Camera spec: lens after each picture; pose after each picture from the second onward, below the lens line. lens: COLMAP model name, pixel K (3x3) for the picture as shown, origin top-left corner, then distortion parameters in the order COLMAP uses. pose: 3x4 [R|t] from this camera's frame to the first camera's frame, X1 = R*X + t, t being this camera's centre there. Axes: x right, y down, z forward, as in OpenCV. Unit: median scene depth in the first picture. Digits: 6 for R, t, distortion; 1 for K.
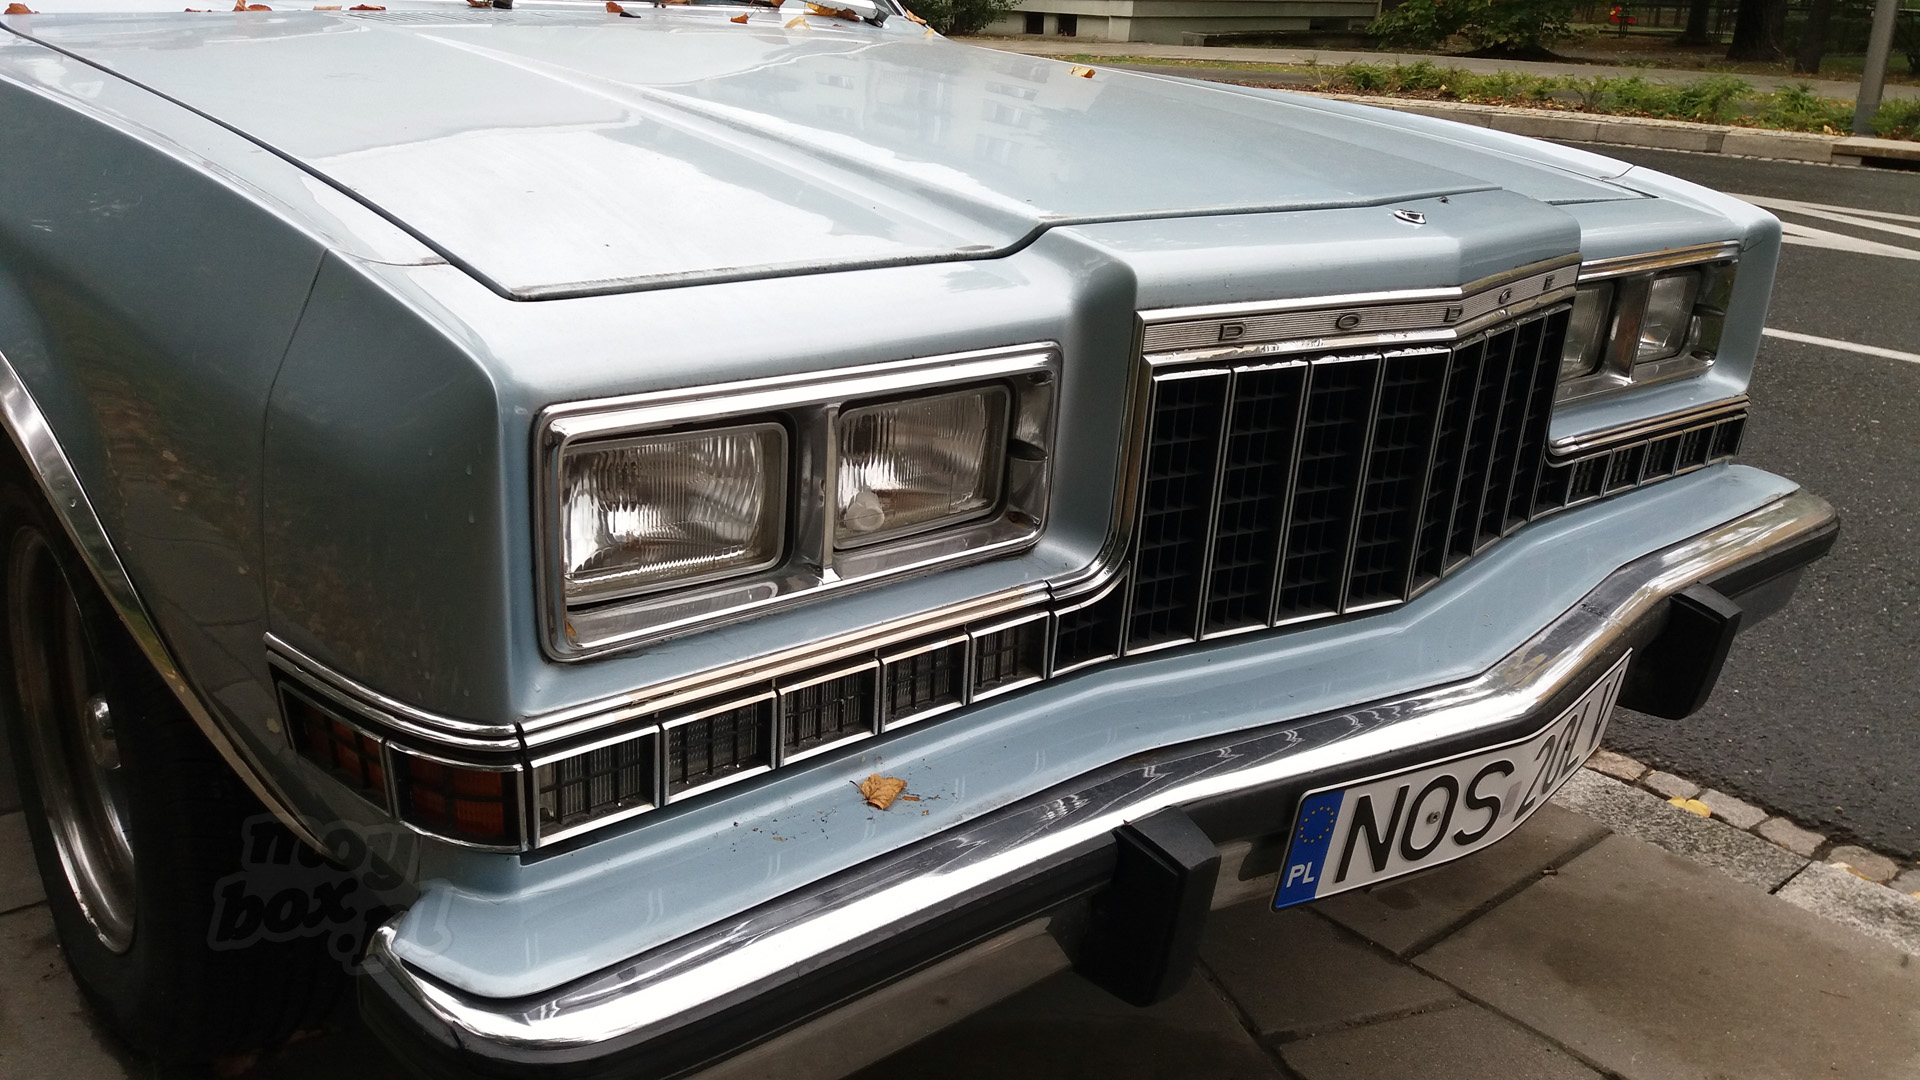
lens RADIAL K [[1544.1, 0, 940.2], [0, 1544.1, 529.5], [0, 0, 1]] dist [0.052560, -0.094913]
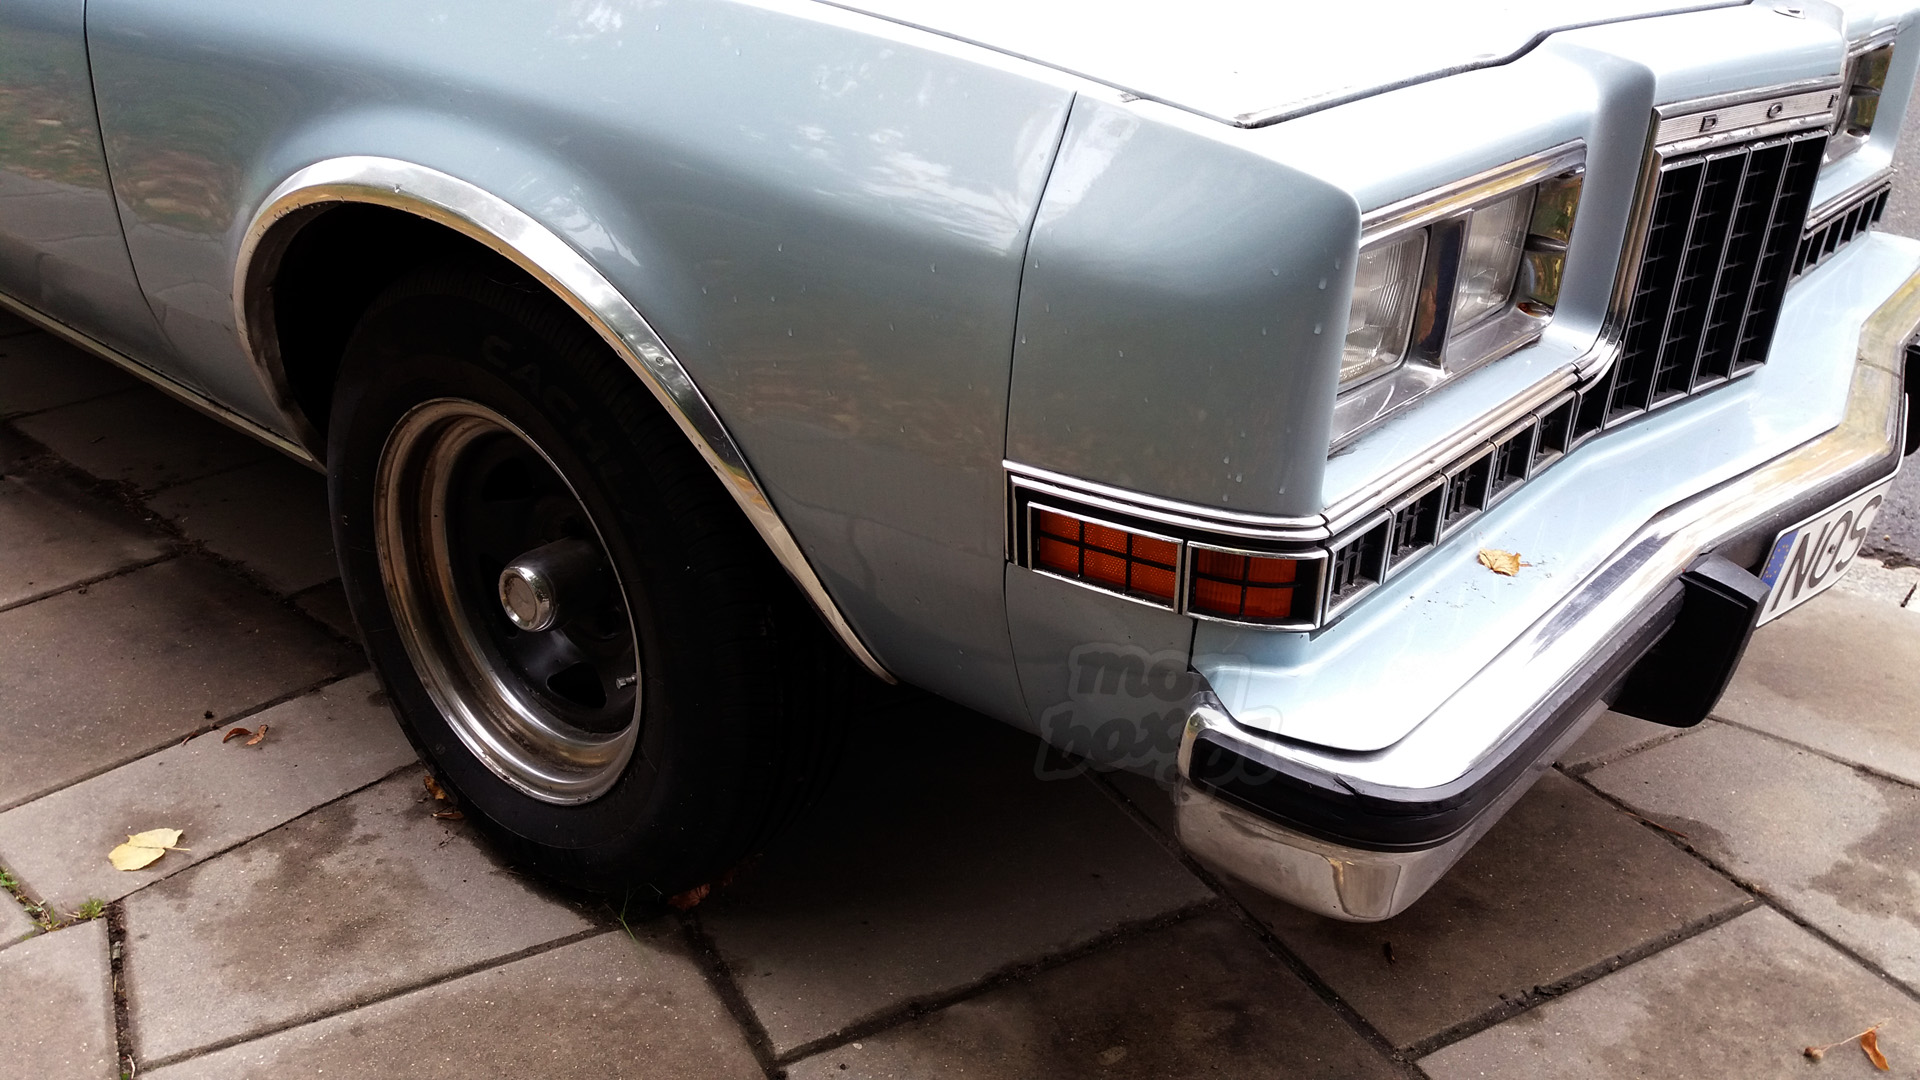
lens RADIAL K [[1544.1, 0, 944.5], [0, 1544.1, 523.8], [0, 0, 1]] dist [0.052560, -0.094913]
pose [[0.987167, -0.087300, 0.133714, -0.450565], [0.073006, 0.991432, 0.108317, -0.004521], [-0.142024, -0.097165, 0.985083, -0.030548]]
